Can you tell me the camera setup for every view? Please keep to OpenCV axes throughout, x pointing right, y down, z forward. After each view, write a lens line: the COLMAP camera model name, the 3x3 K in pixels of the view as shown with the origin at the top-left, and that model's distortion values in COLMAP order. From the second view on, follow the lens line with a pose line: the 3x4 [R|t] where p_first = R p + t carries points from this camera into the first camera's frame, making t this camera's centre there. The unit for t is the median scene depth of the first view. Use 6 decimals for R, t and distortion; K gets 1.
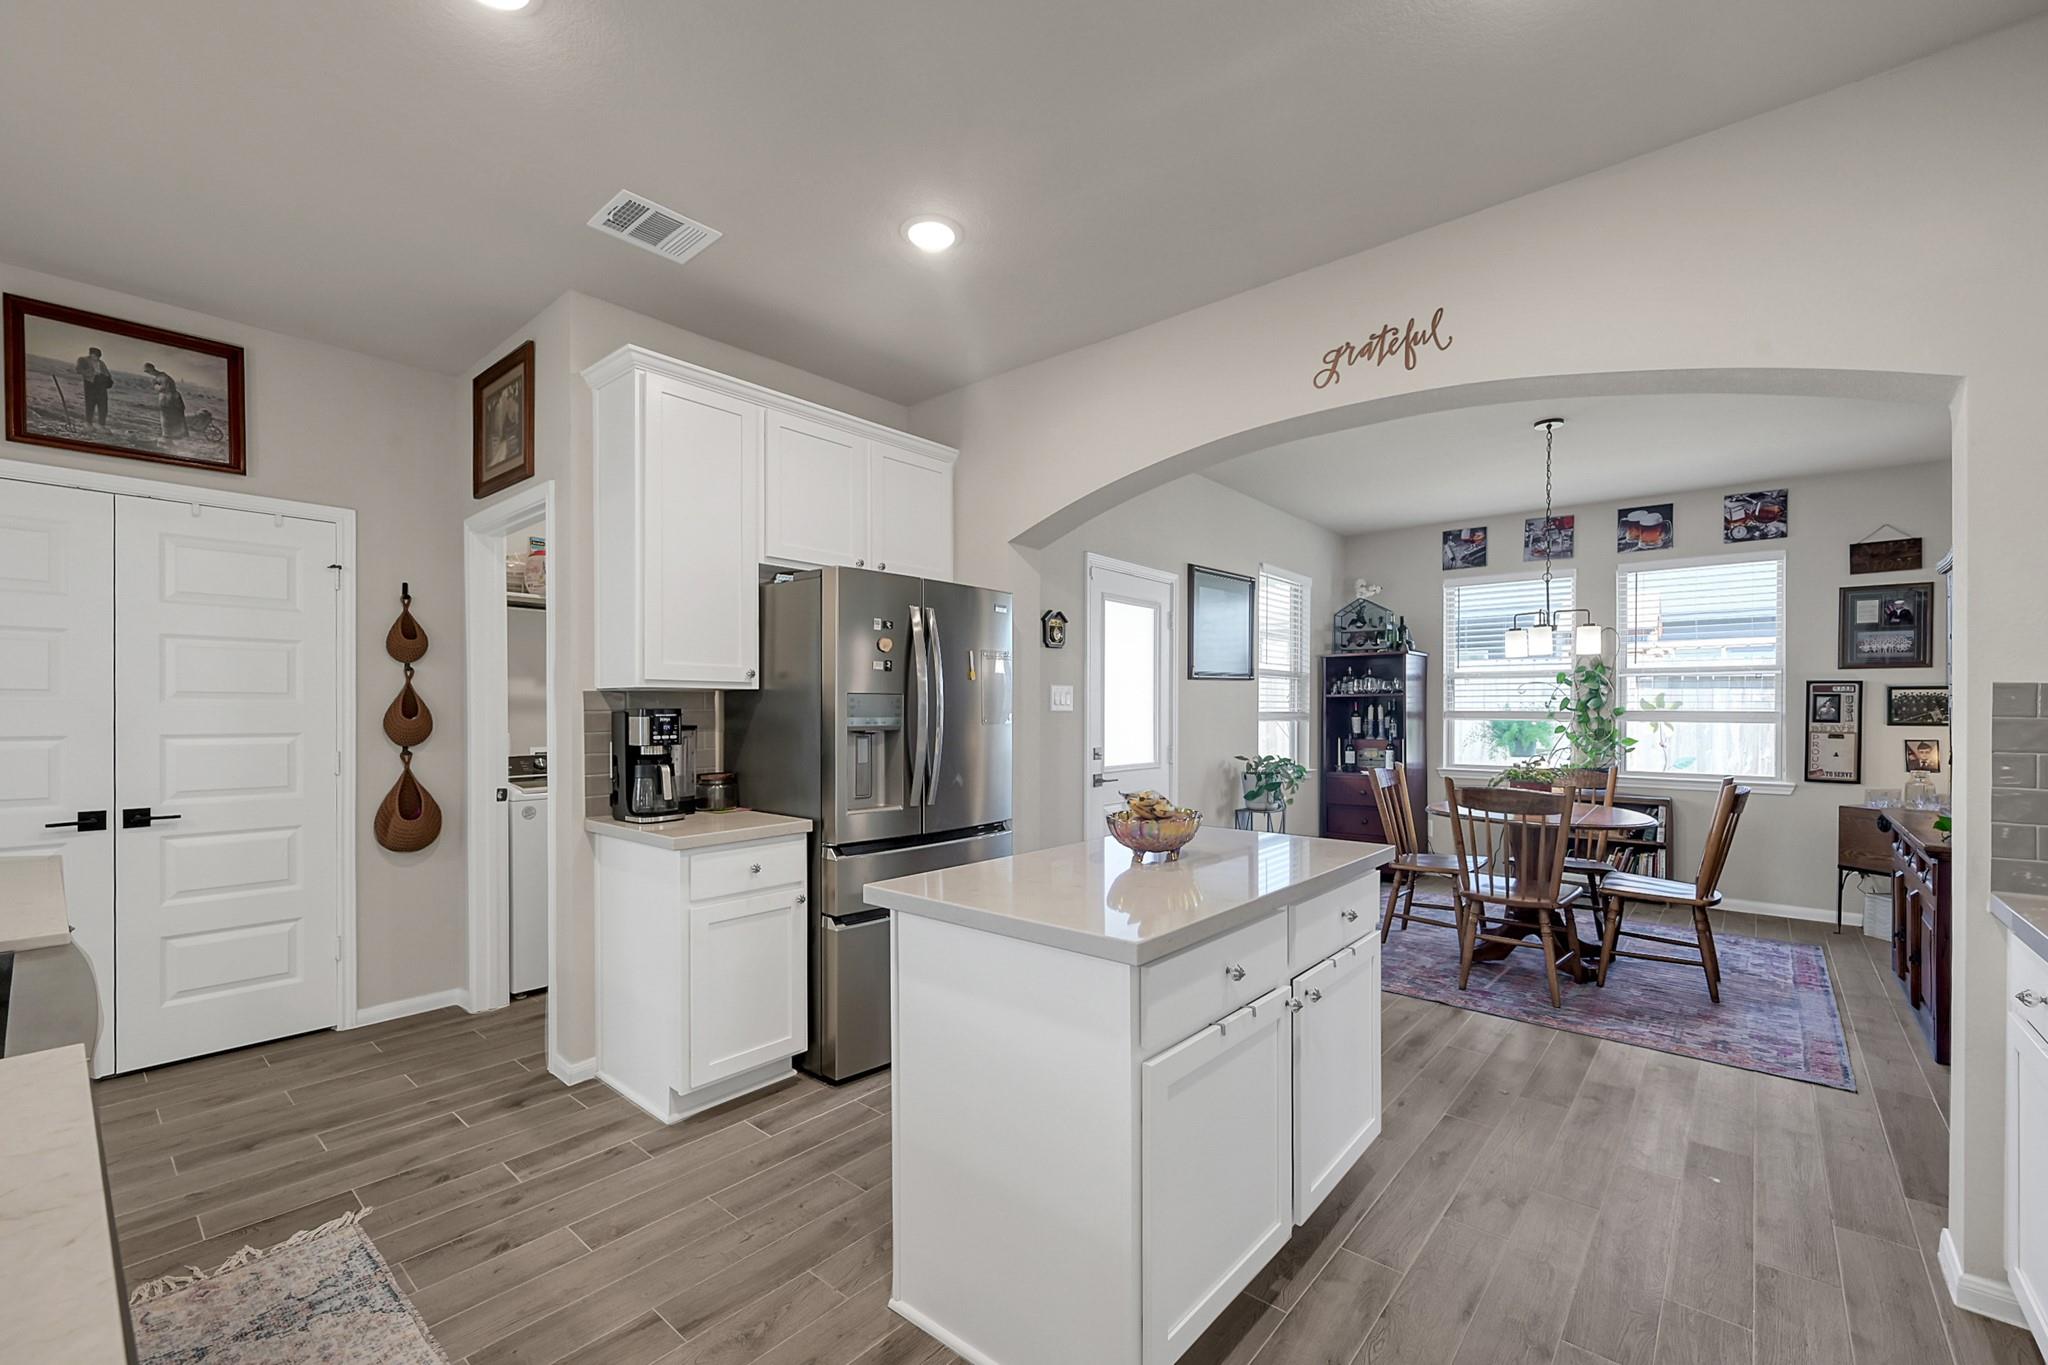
lens RADIAL K [[864.7, 0, 1012.3], [0, 864.7, 716.0], [0, 0, 1]] dist [-0.007879, 0.001230]
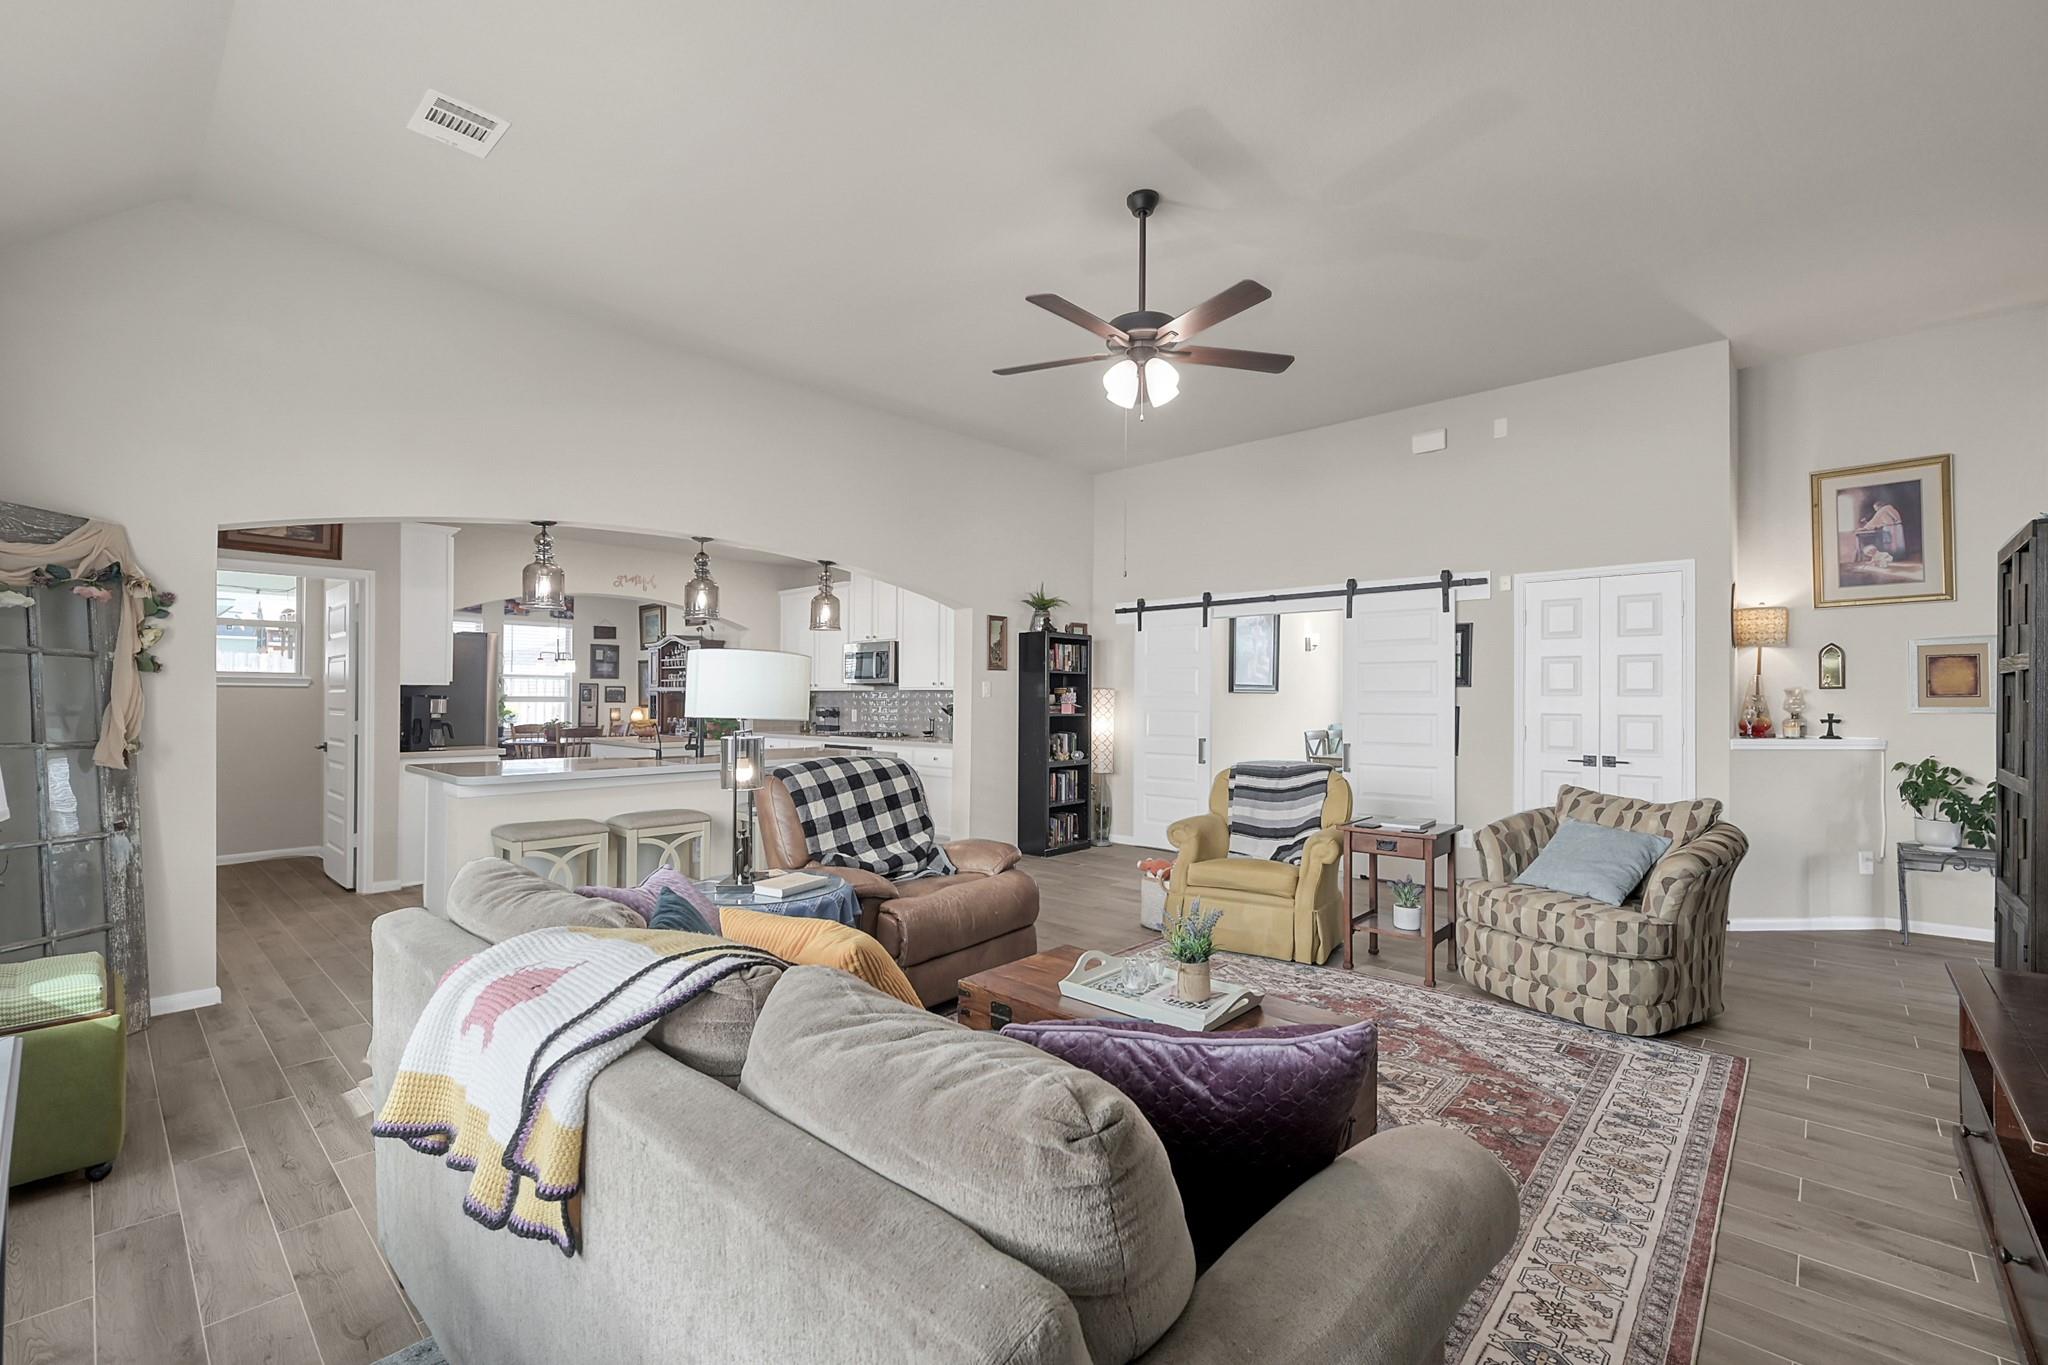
lens RADIAL K [[864.7, 0, 1028.9], [0, 864.7, 695.6], [0, 0, 1]] dist [-0.007879, 0.001230]
pose [[0.043292, 0.004925, 0.999050, -1.216827], [0.007172, 0.999961, -0.005240, 0.011747], [-0.999037, 0.007392, 0.043255, -0.268399]]
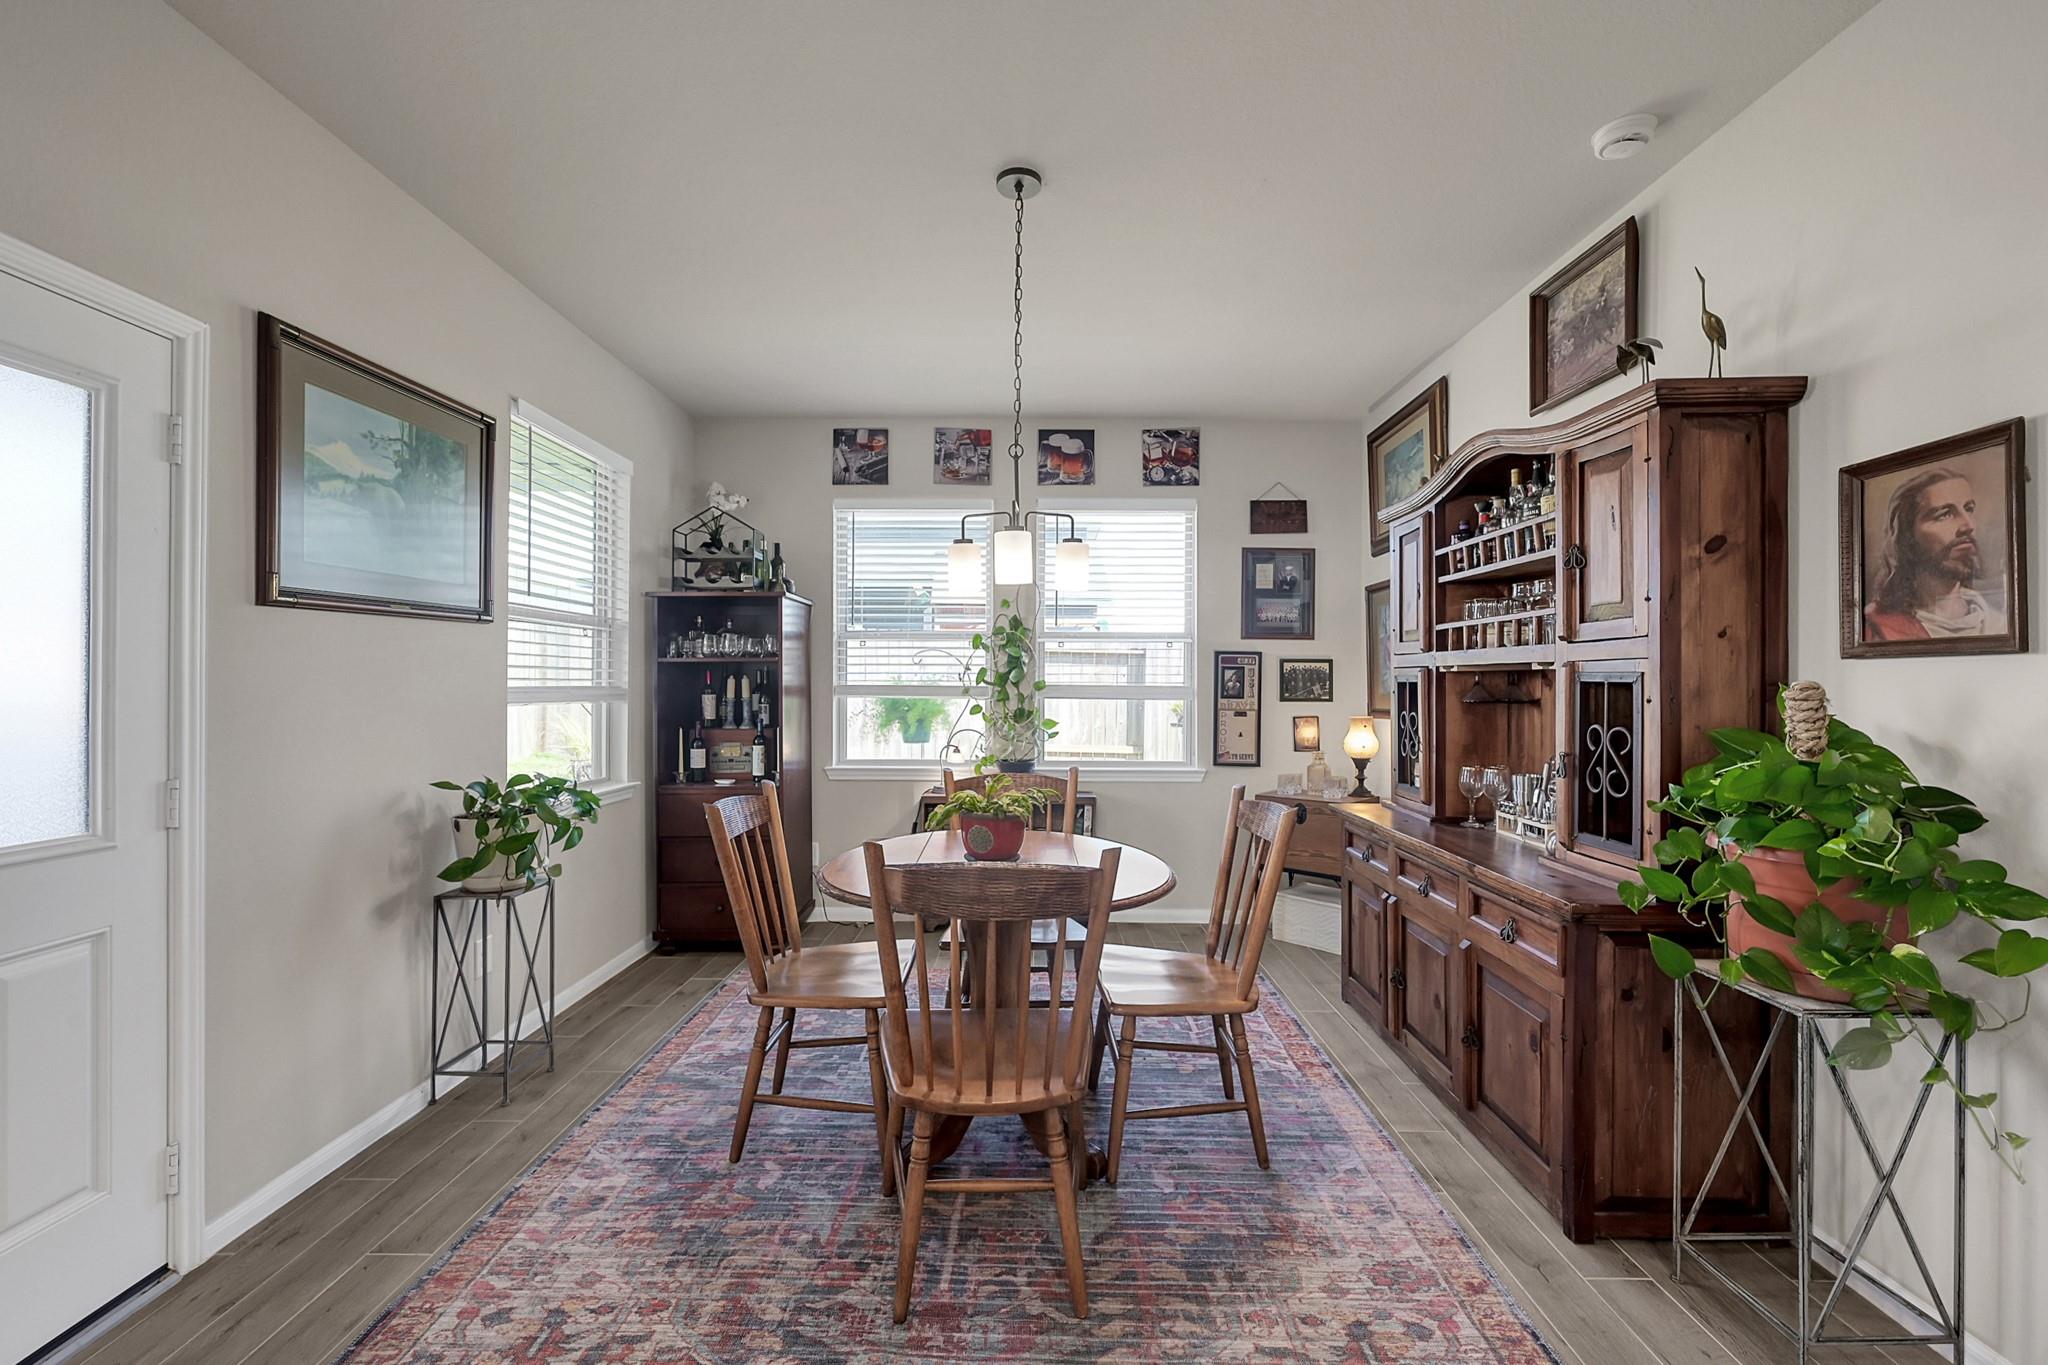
lens RADIAL K [[864.7, 0, 1024.5], [0, 864.7, 681.2], [0, 0, 1]] dist [-0.007879, 0.001230]
pose [[0.766585, 0.003690, 0.642132, 0.193288], [0.002054, 0.999964, -0.008199, -0.003290], [-0.642140, 0.007604, 0.766550, 0.416855]]
